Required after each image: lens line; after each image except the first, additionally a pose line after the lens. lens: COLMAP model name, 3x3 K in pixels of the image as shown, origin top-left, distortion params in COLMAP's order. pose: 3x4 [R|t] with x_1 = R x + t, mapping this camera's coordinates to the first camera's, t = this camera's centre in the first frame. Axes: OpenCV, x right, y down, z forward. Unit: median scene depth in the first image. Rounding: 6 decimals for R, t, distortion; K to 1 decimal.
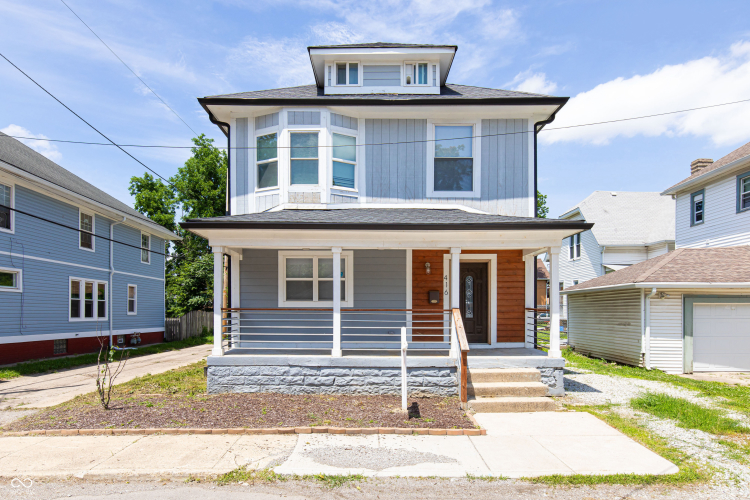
lens RADIAL K [[445.0, 0, 374.8], [0, 445.0, 260.3], [0, 0, 1]] dist [0.004328, 0.001072]
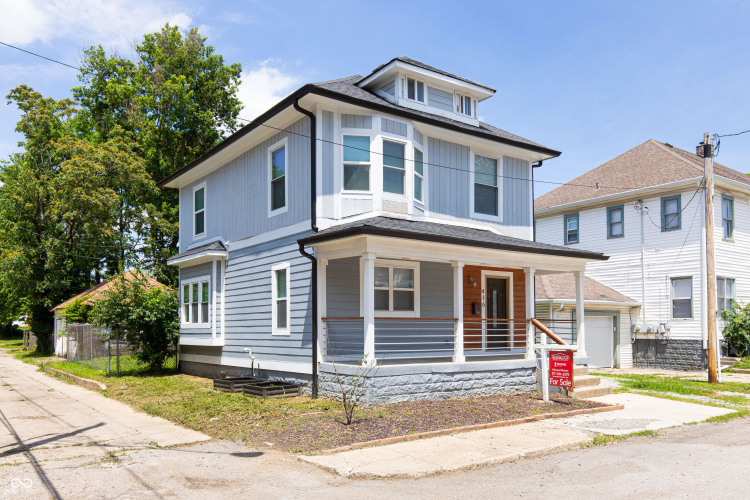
lens RADIAL K [[570.1, 0, 374.9], [0, 570.1, 225.4], [0, 0, 1]] dist [-0.001514, -0.001488]
pose [[0.817021, 0.097028, 0.568386, -0.904093], [-0.060920, 0.994749, -0.082242, 0.008948], [-0.573381, 0.032567, 0.818641, -0.022051]]
